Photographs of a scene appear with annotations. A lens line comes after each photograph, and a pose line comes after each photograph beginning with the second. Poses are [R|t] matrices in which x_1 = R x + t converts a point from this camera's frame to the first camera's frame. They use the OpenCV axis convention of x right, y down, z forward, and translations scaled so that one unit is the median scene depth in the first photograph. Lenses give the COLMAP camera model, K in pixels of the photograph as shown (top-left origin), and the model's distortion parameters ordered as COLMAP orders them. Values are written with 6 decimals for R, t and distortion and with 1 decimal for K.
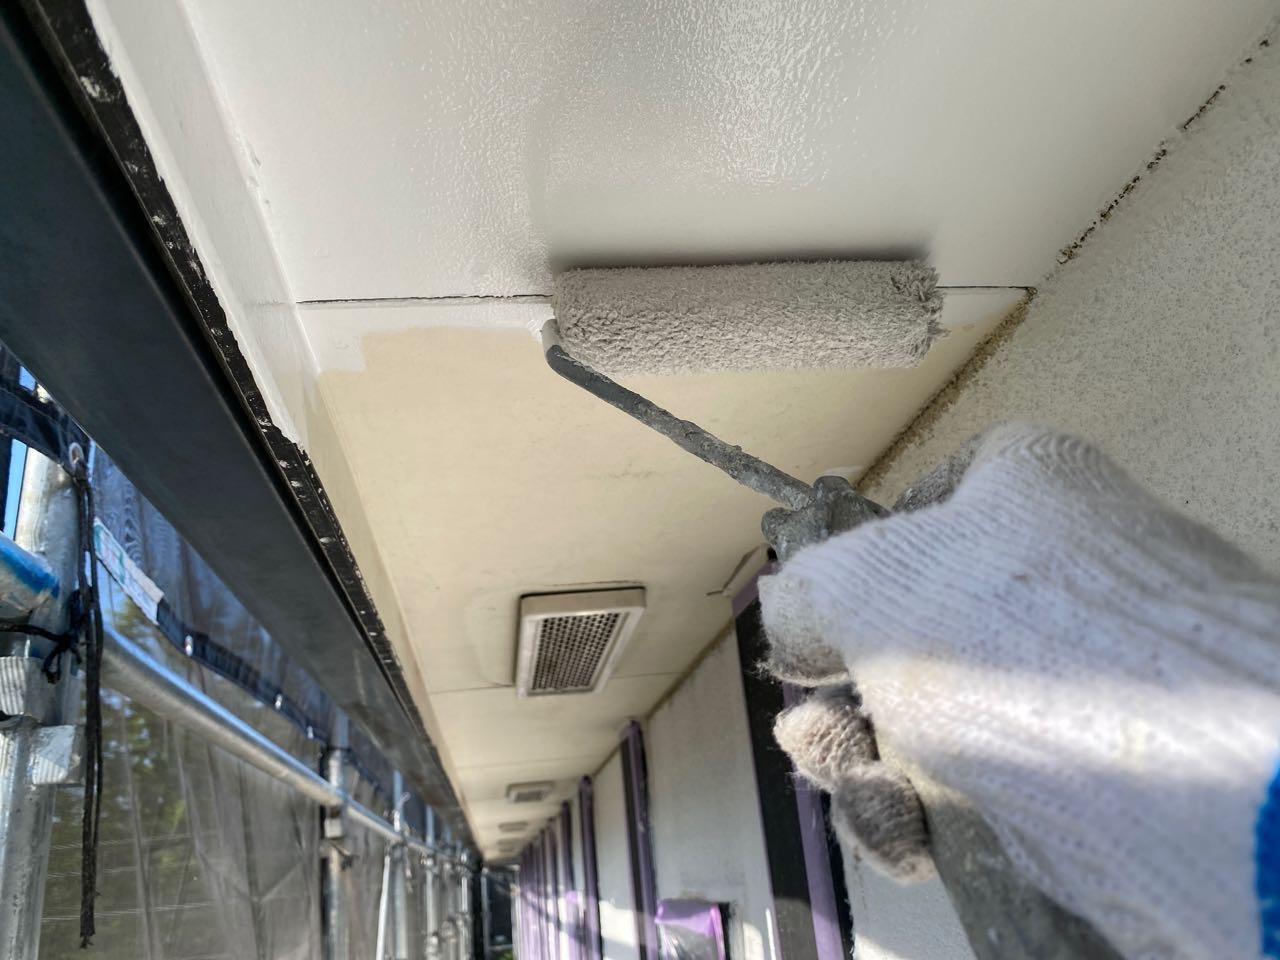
lens RADIAL K [[980.7, 0, 622.8], [0, 980.7, 481.8], [0, 0, 1]] dist [-0.001135, -0.000704]
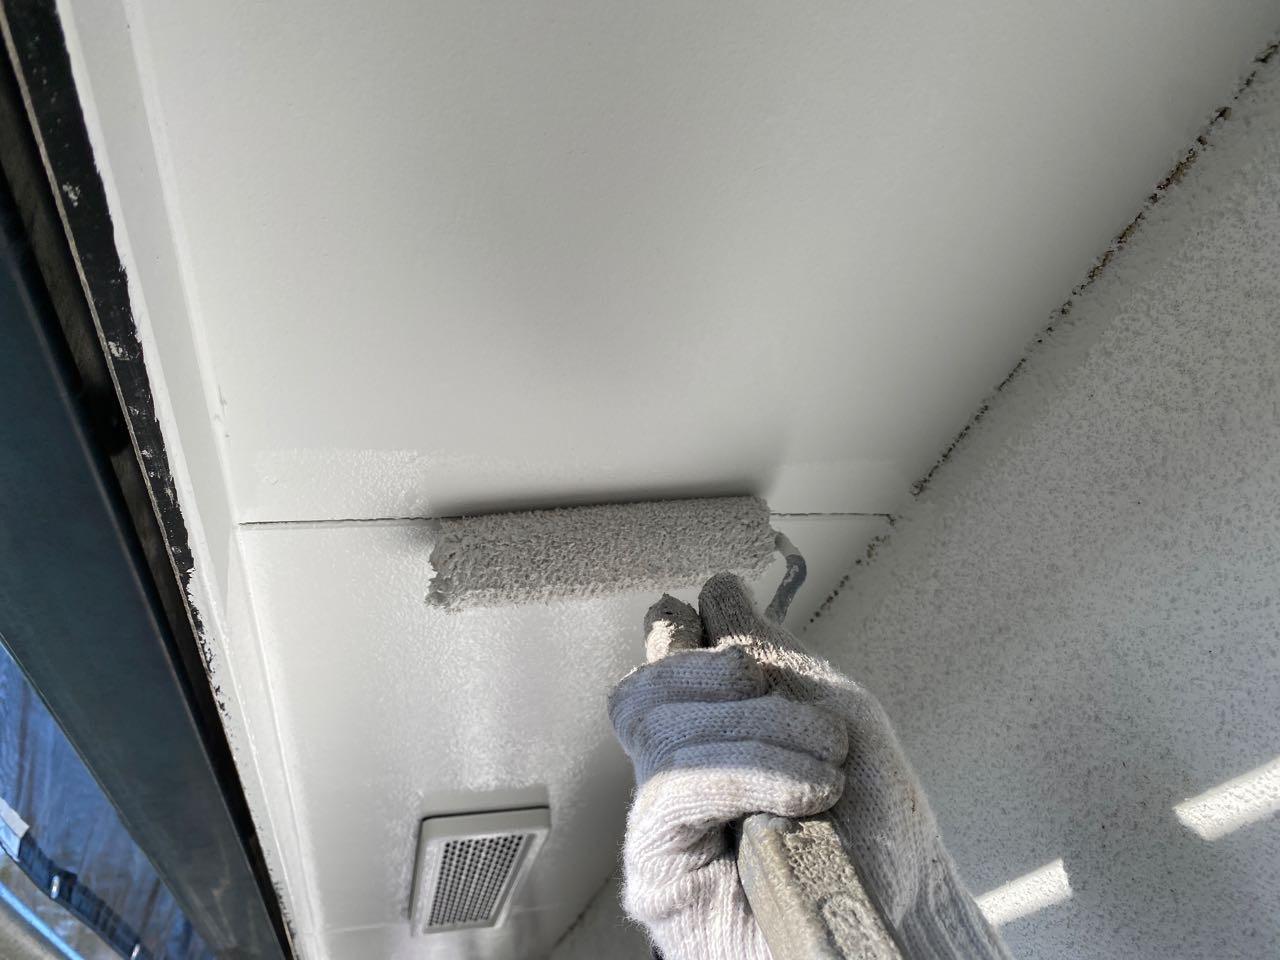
lens RADIAL K [[971.2, 0, 640.0], [0, 971.2, 480.0], [0, 0, 1]] dist [0.078999, -0.114278]
pose [[0.992838, 0.012767, 0.118783, -0.018841], [0.014307, 0.974413, -0.224309, 0.018460], [-0.118608, 0.224402, 0.967252, -0.105983]]
